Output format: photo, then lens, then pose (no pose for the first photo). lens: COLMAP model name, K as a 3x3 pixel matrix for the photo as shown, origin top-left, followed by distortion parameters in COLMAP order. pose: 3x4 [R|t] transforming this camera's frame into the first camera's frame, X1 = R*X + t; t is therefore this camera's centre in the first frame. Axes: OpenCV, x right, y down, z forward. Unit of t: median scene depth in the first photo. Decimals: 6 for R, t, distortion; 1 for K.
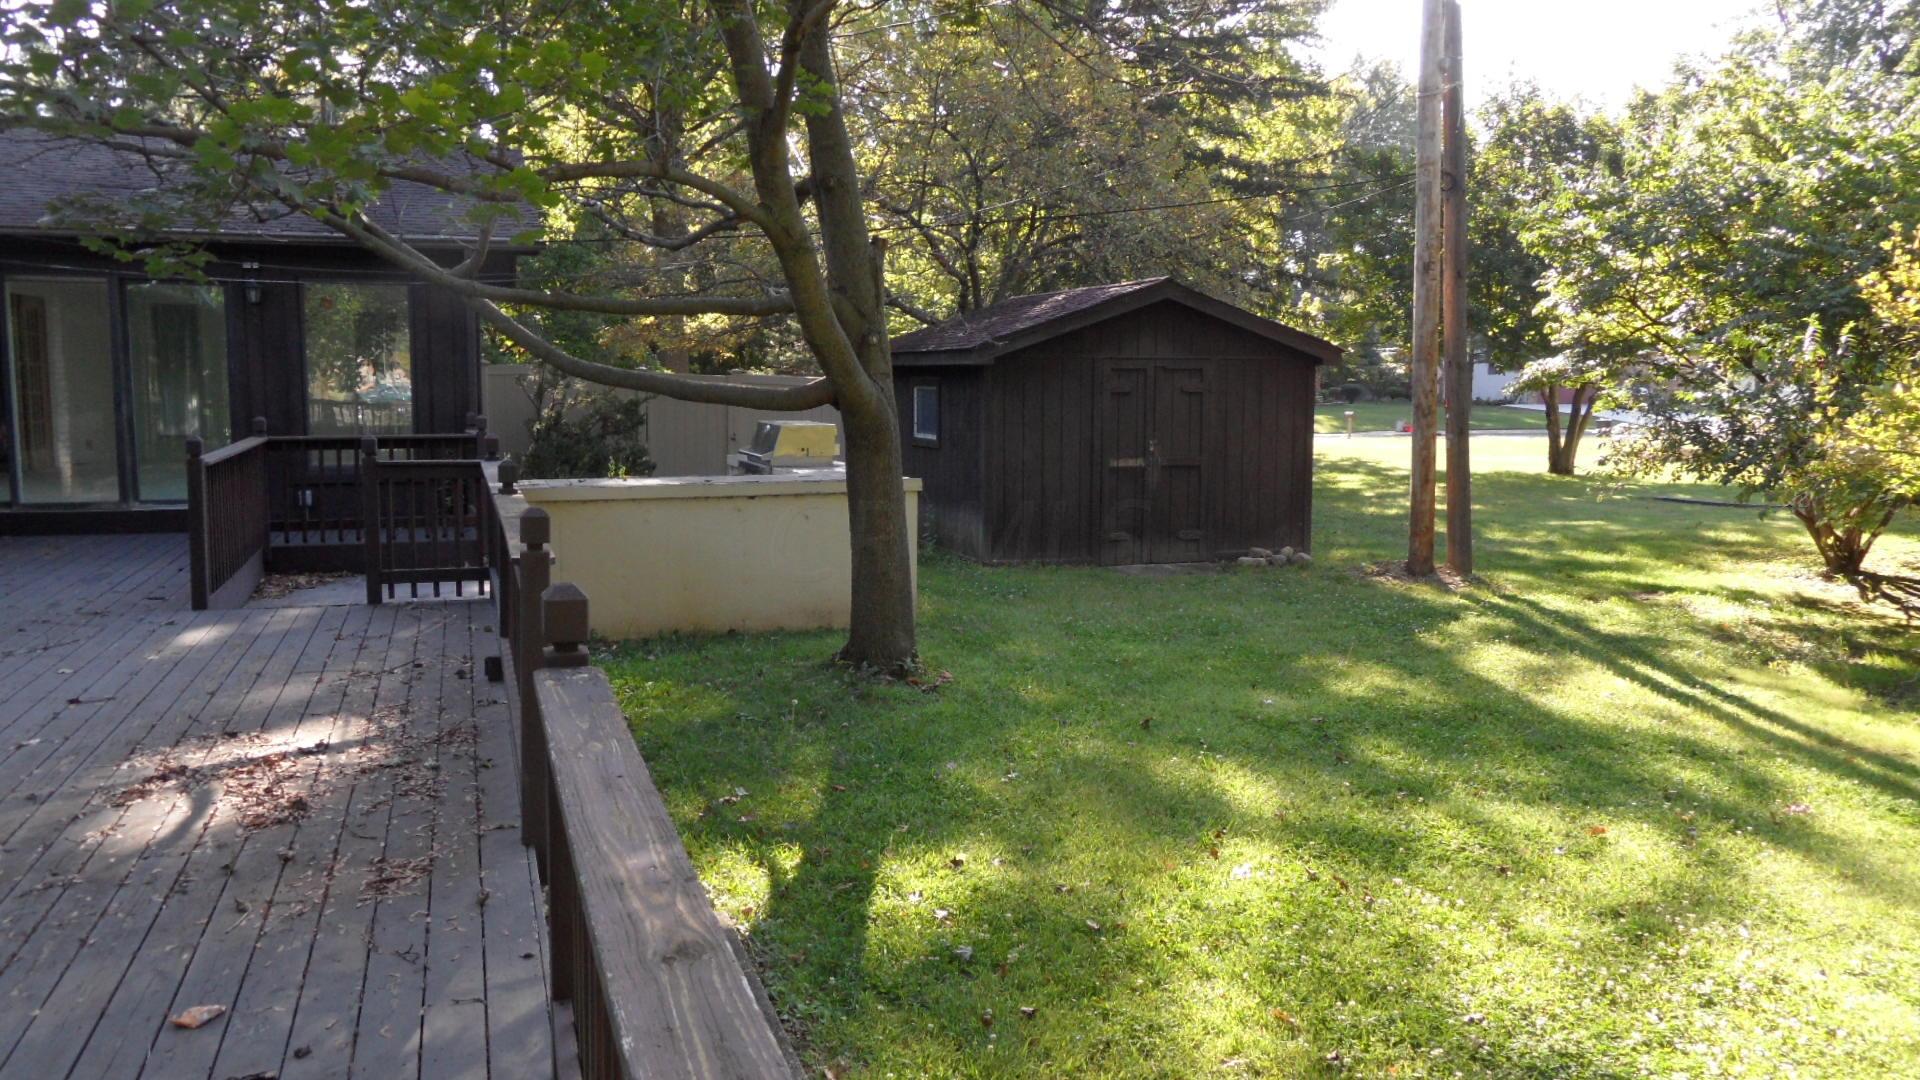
lens RADIAL K [[1412.6, 0, 965.3], [0, 1412.6, 532.7], [0, 0, 1]] dist [-0.025890, 0.026803]
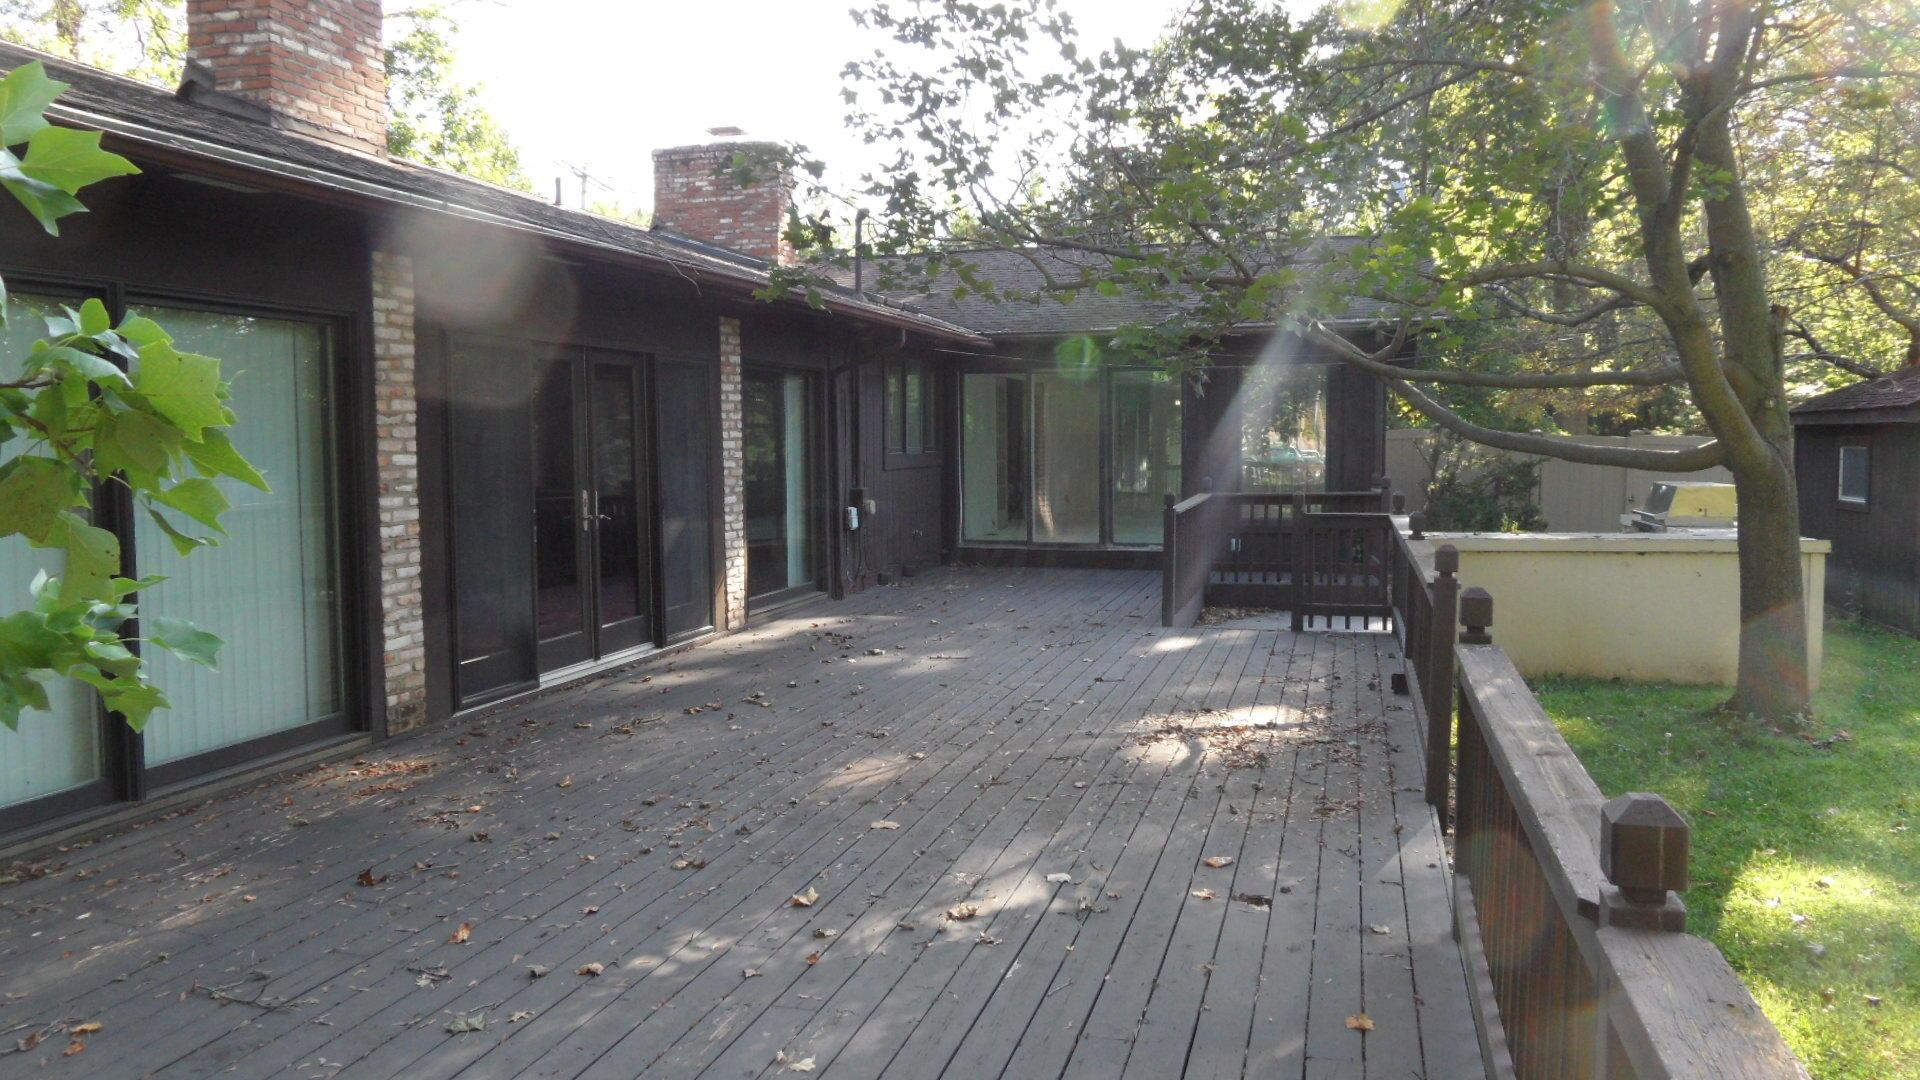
lens RADIAL K [[1412.6, 0, 965.3], [0, 1412.6, 532.7], [0, 0, 1]] dist [-0.025890, 0.026803]
pose [[0.820133, 0.023631, -0.571684, 0.042871], [-0.048575, 0.998415, -0.028415, 0.016857], [0.570107, 0.051074, 0.819982, -0.186104]]
